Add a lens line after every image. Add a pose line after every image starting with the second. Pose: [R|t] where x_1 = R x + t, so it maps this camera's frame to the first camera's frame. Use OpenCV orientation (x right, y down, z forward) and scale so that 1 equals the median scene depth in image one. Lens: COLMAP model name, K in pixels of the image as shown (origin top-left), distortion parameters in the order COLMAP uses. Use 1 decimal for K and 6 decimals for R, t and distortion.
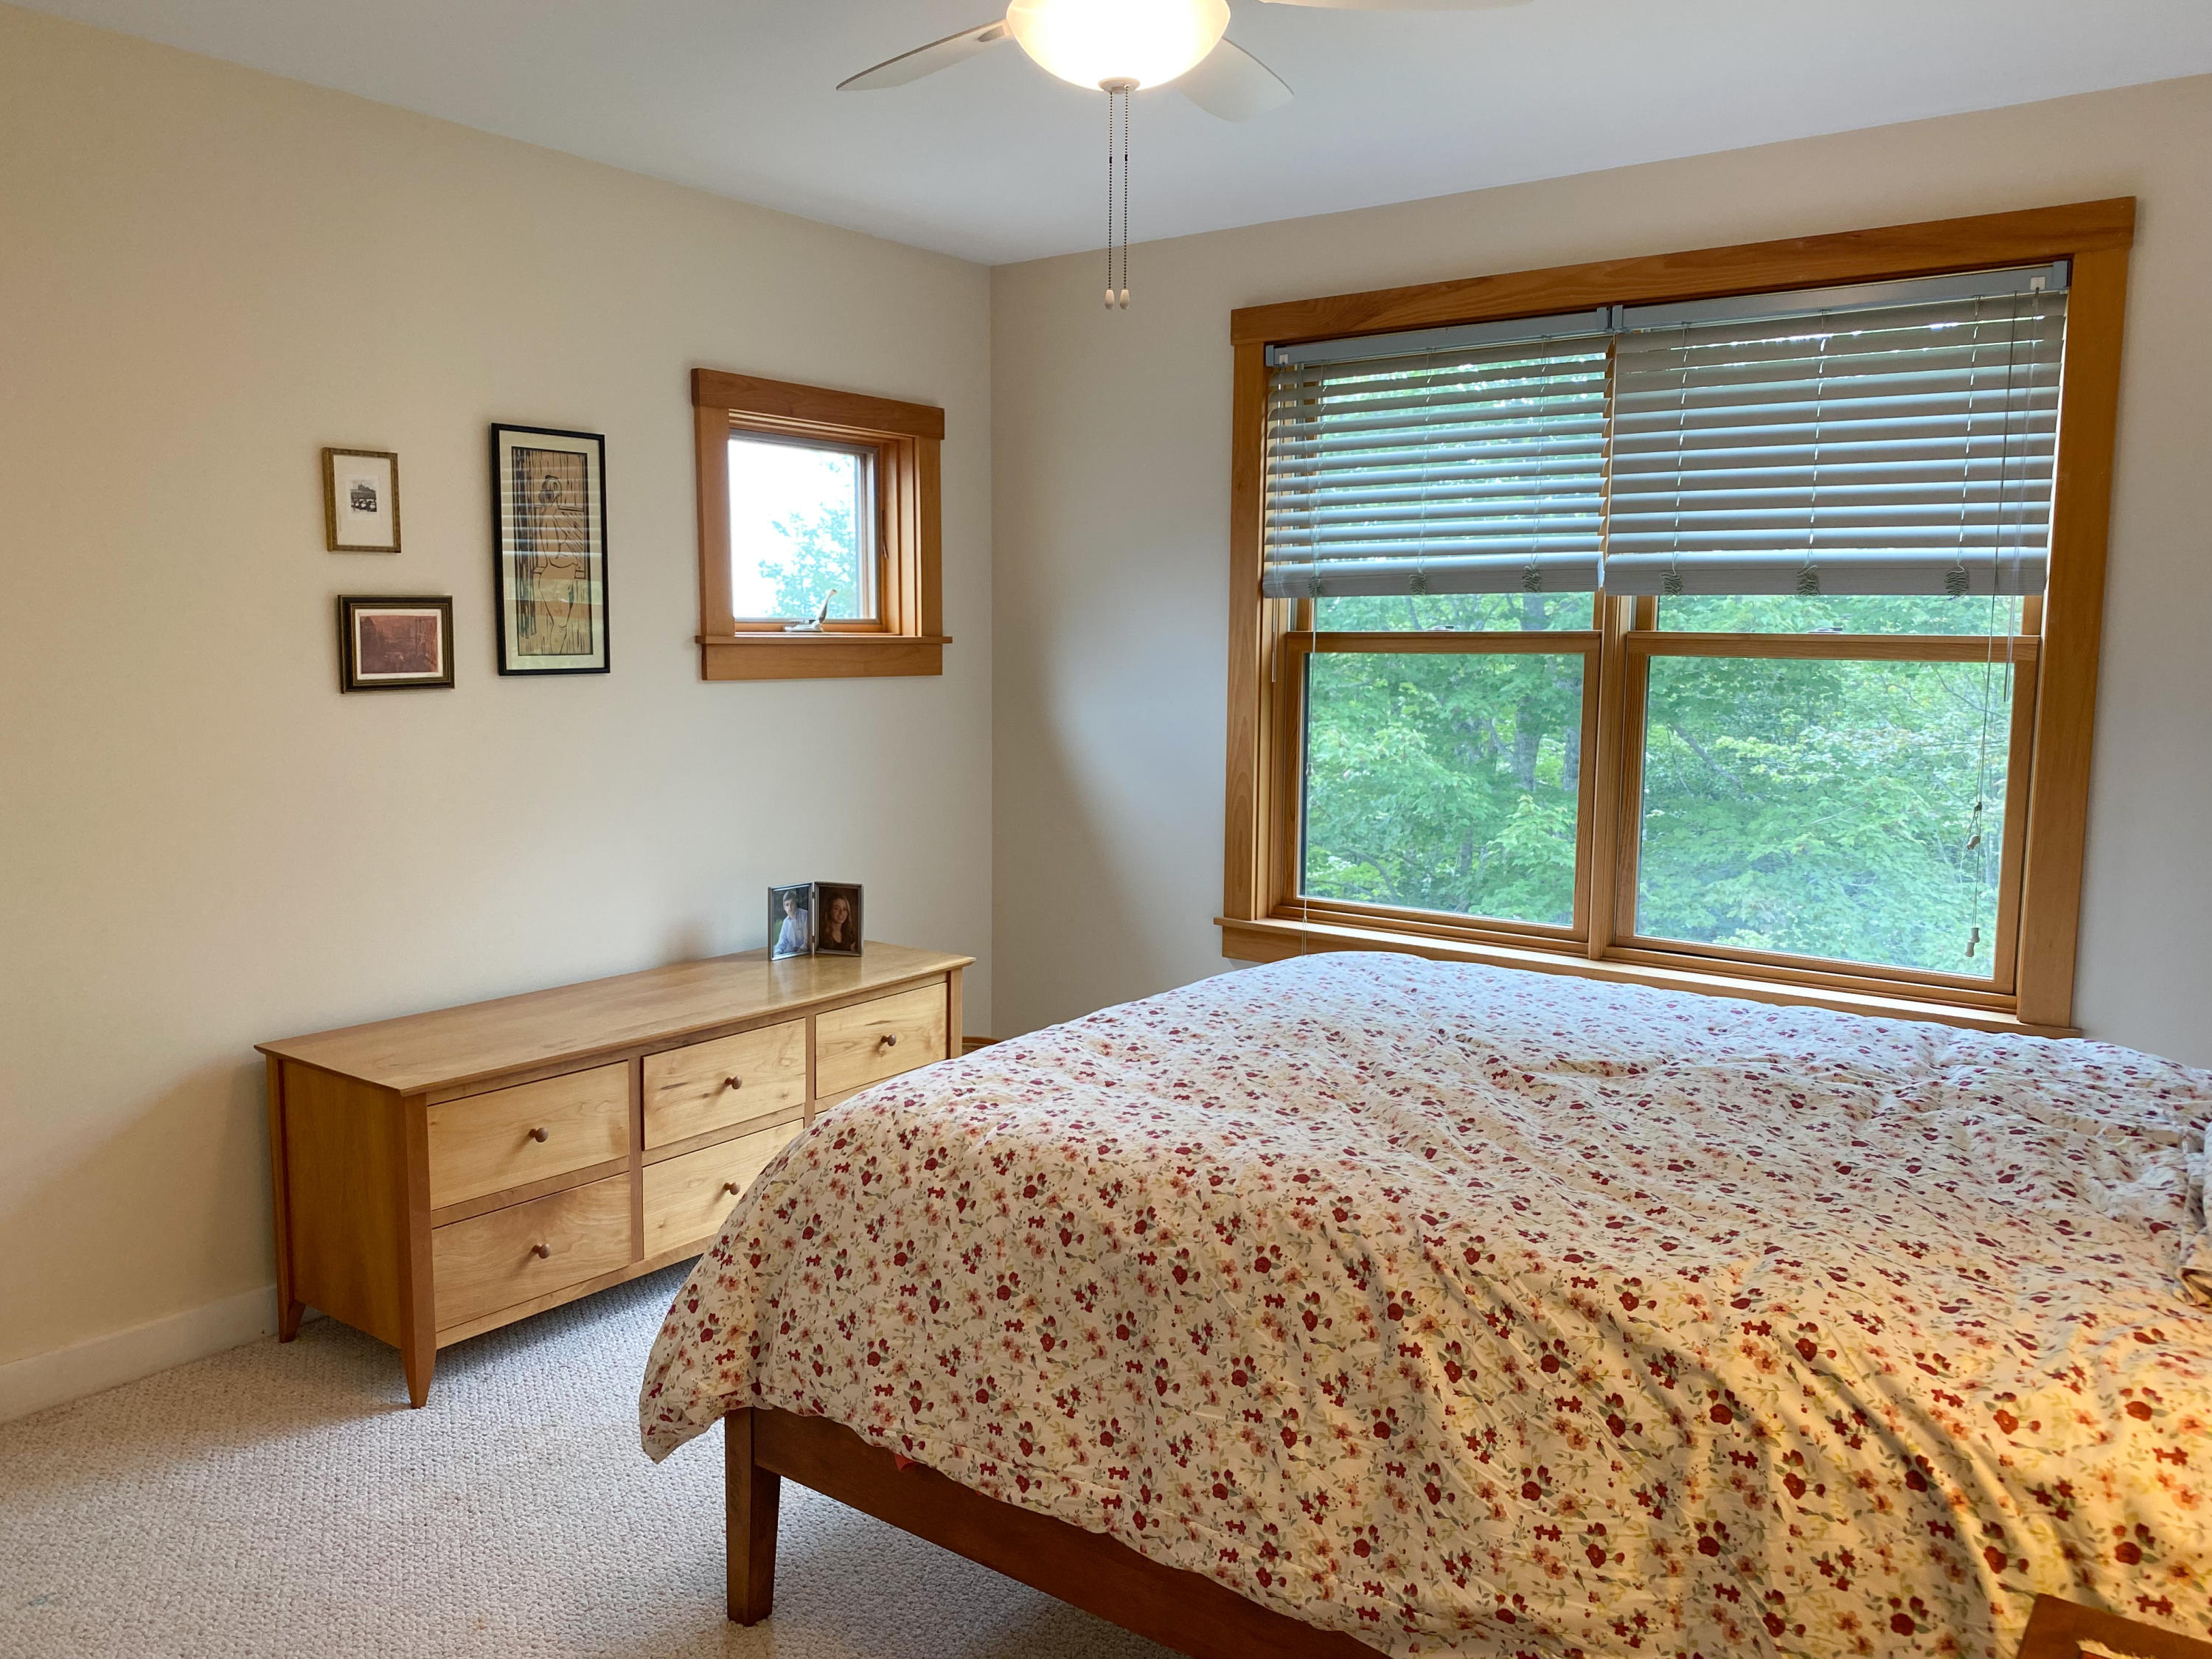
lens RADIAL K [[1679.5, 0, 1108.2], [0, 1679.5, 828.4], [0, 0, 1]] dist [0.011757, 0.001096]
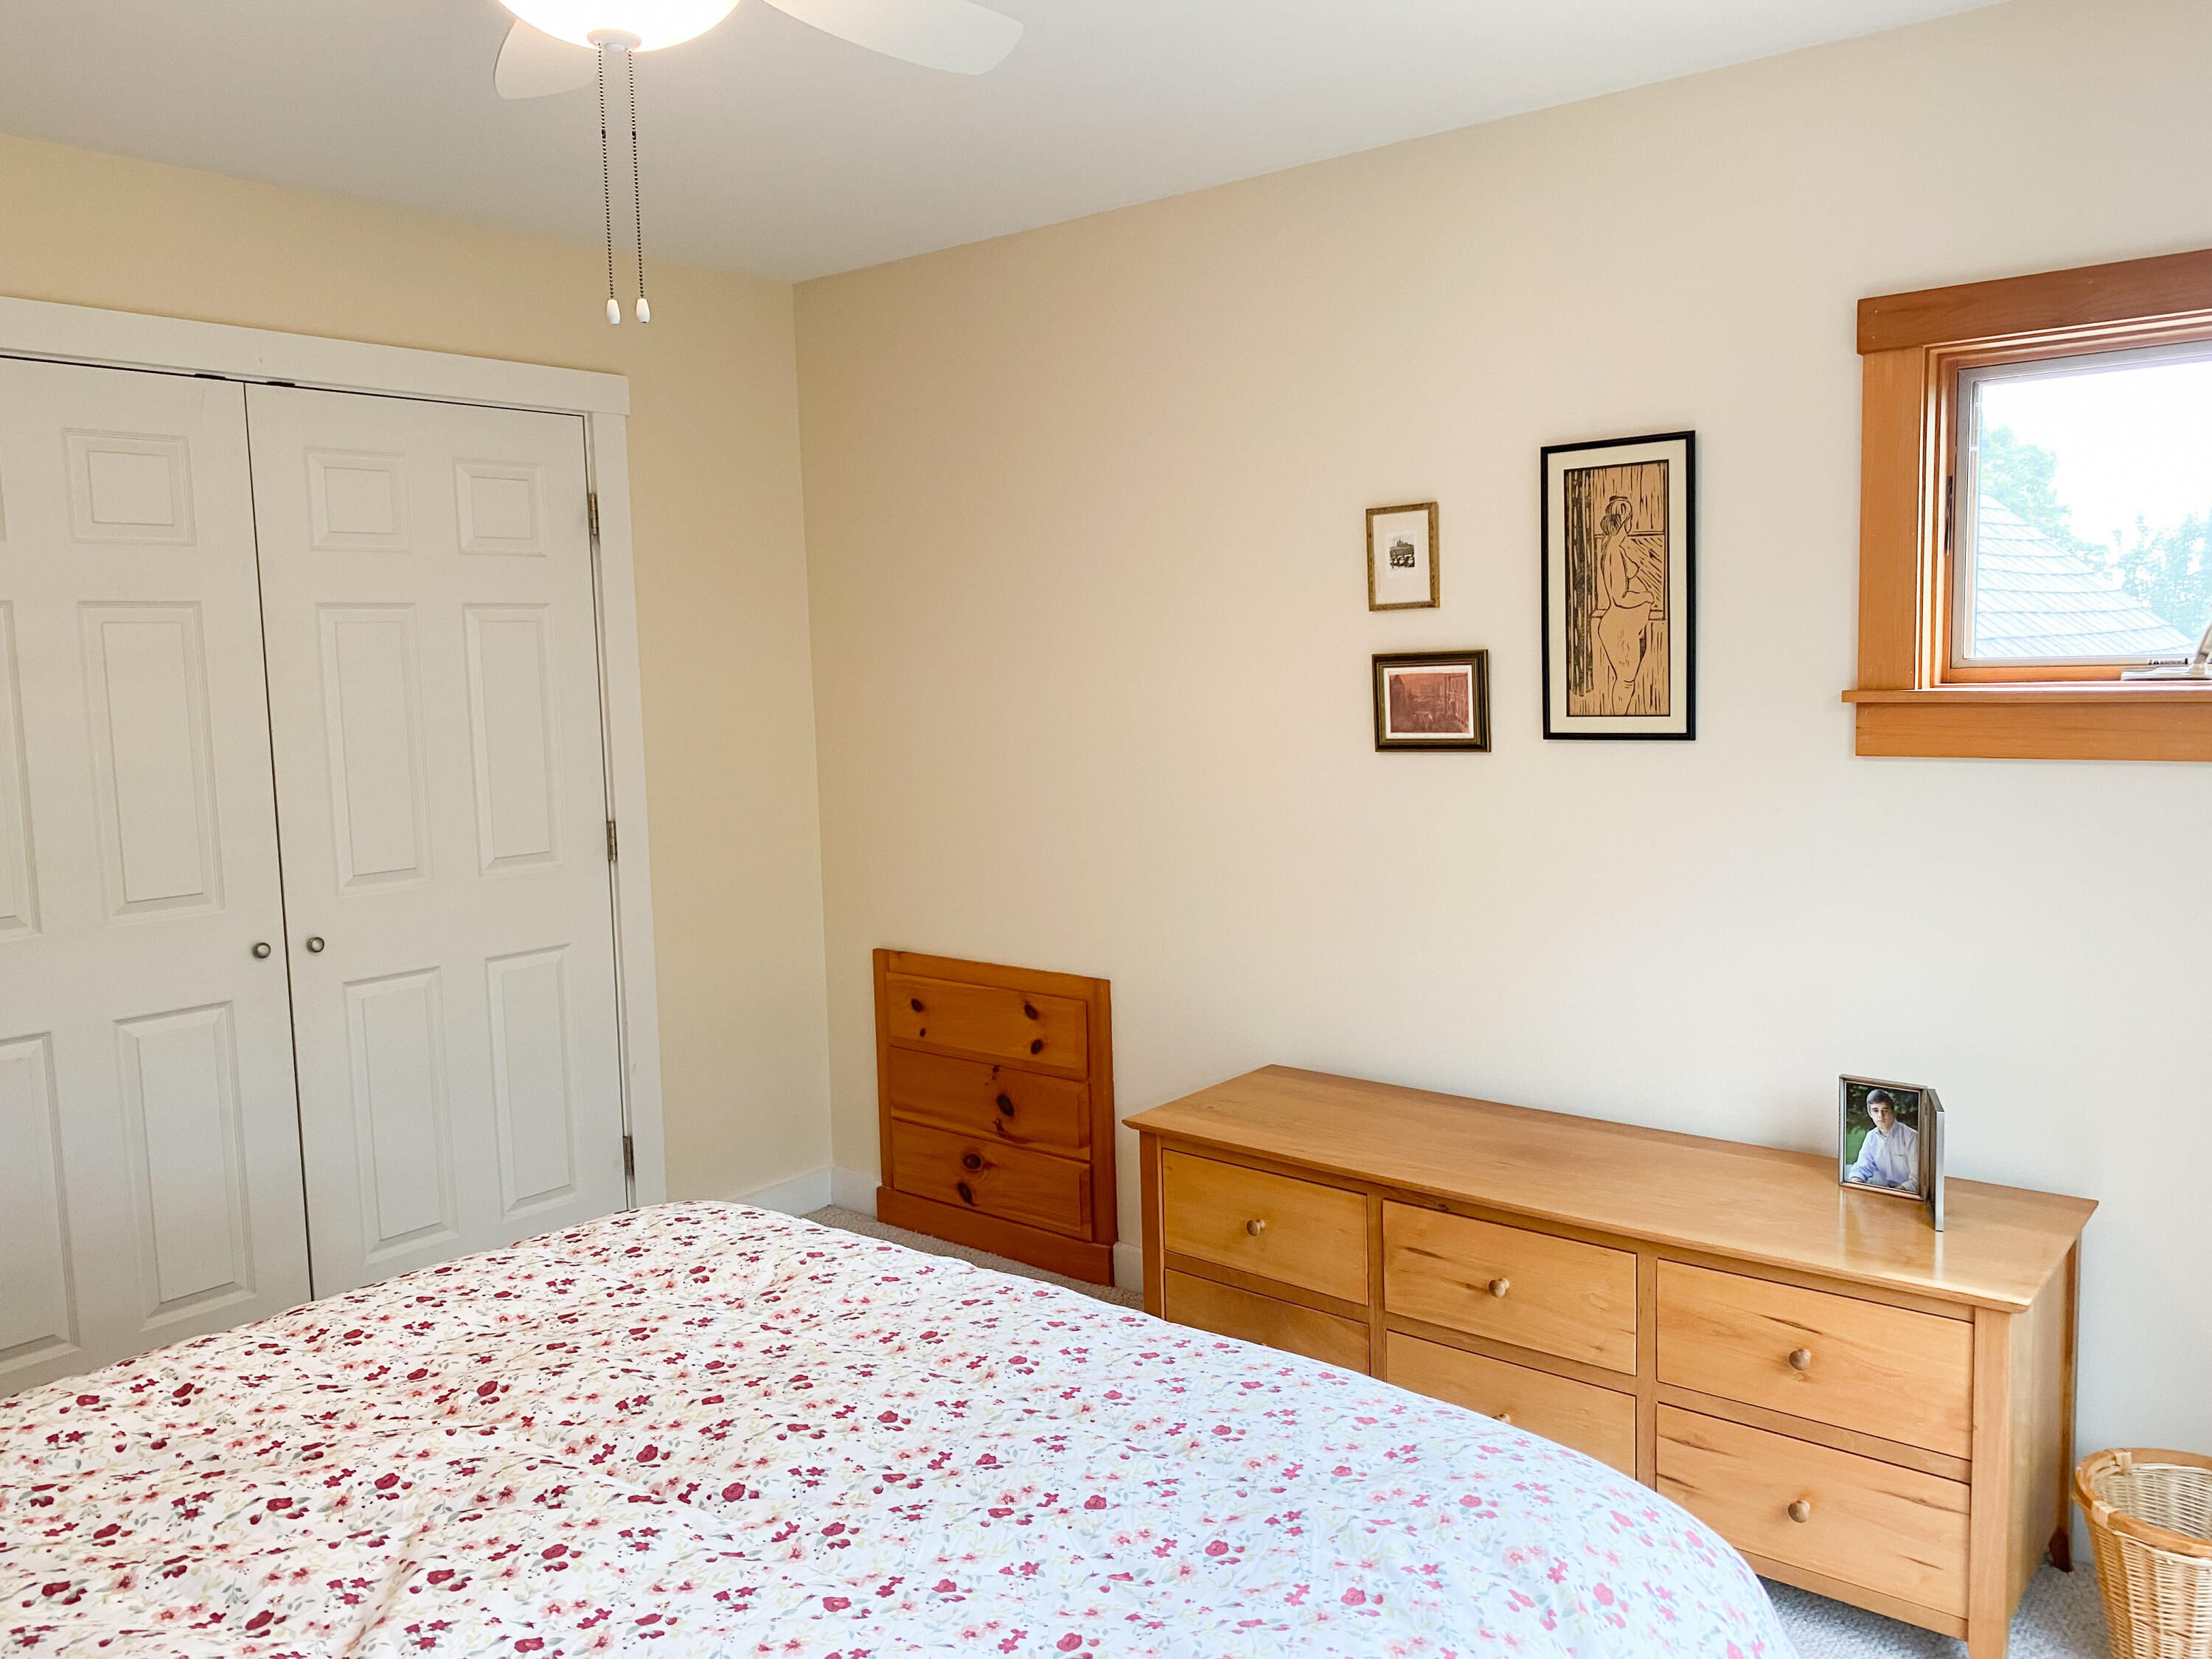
lens RADIAL K [[1679.5, 0, 1108.5], [0, 1679.5, 825.0], [0, 0, 1]] dist [0.011757, 0.001096]
pose [[-0.042476, 0.091281, -0.994919, 0.528394], [-0.094033, 0.991032, 0.094939, -0.112246], [0.994662, 0.097588, -0.033512, 0.843120]]
